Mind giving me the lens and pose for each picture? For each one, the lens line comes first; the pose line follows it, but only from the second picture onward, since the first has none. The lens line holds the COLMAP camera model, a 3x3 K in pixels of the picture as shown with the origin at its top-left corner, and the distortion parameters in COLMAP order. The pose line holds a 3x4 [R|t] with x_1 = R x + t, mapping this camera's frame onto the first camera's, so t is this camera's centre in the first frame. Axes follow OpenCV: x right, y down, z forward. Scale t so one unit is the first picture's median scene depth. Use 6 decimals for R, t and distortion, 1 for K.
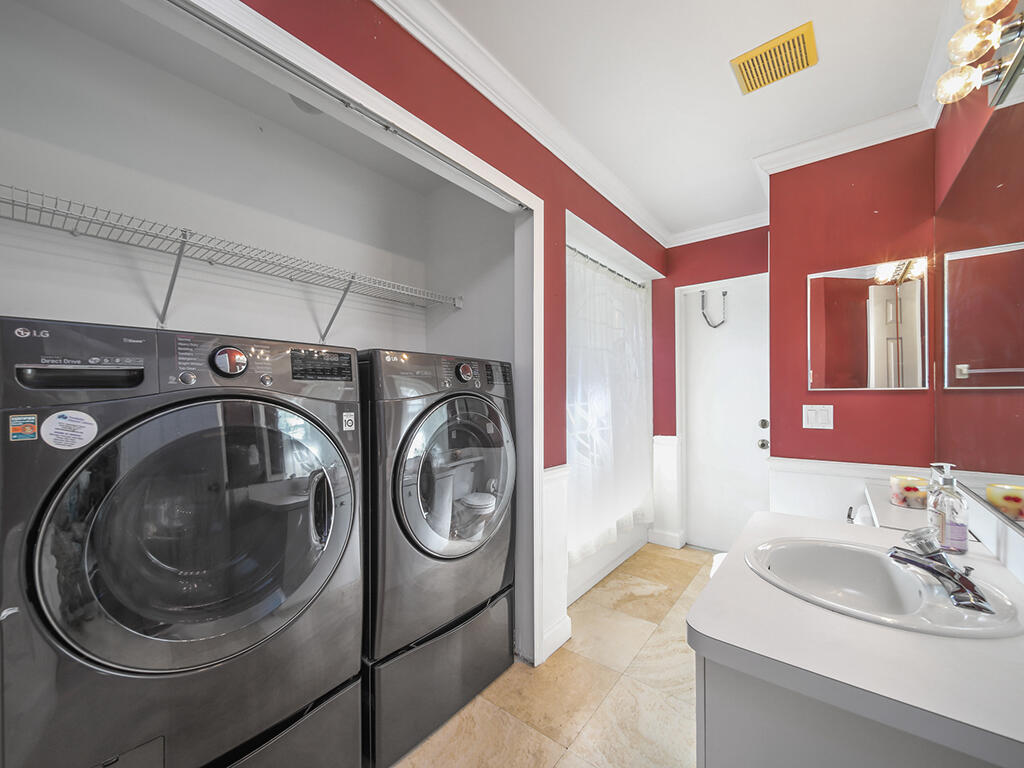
lens RADIAL K [[406.6, 0, 513.3], [0, 406.6, 397.5], [0, 0, 1]] dist [-0.001075, -0.000066]
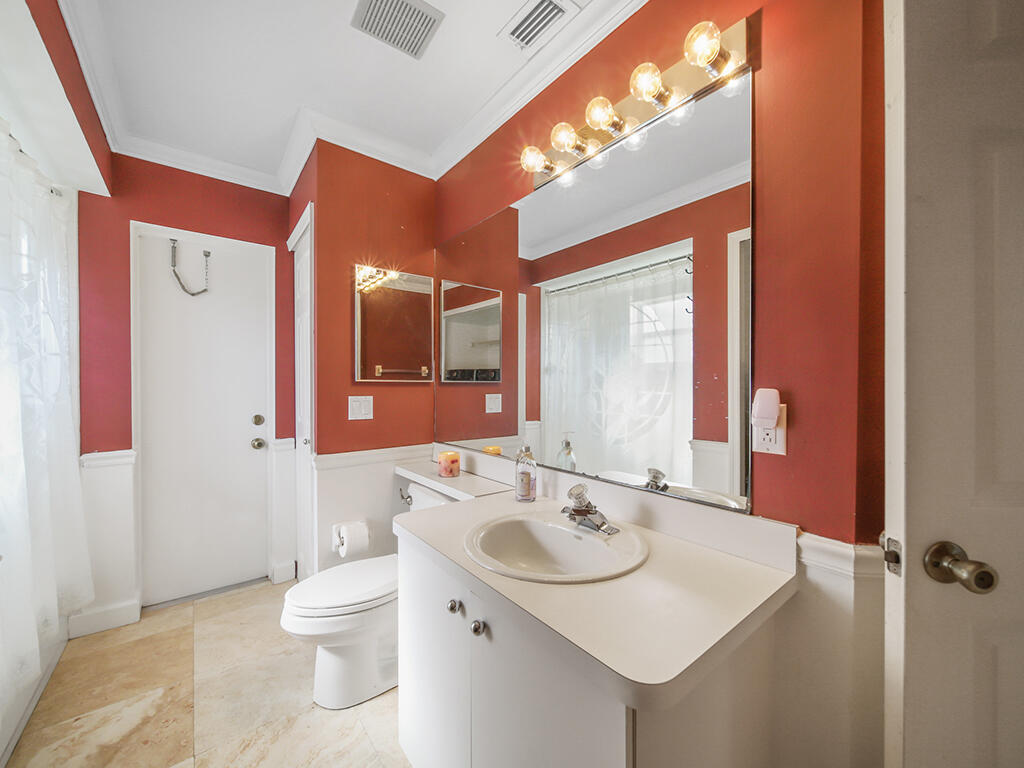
lens RADIAL K [[400.7, 0, 511.0], [0, 400.7, 389.2], [0, 0, 1]] dist [0.000177, -0.000508]
pose [[0.222154, 0.002612, 0.975008, -0.100810], [0.003831, 0.999986, -0.003552, 0.004819], [-0.975004, 0.004524, 0.222141, 0.307801]]
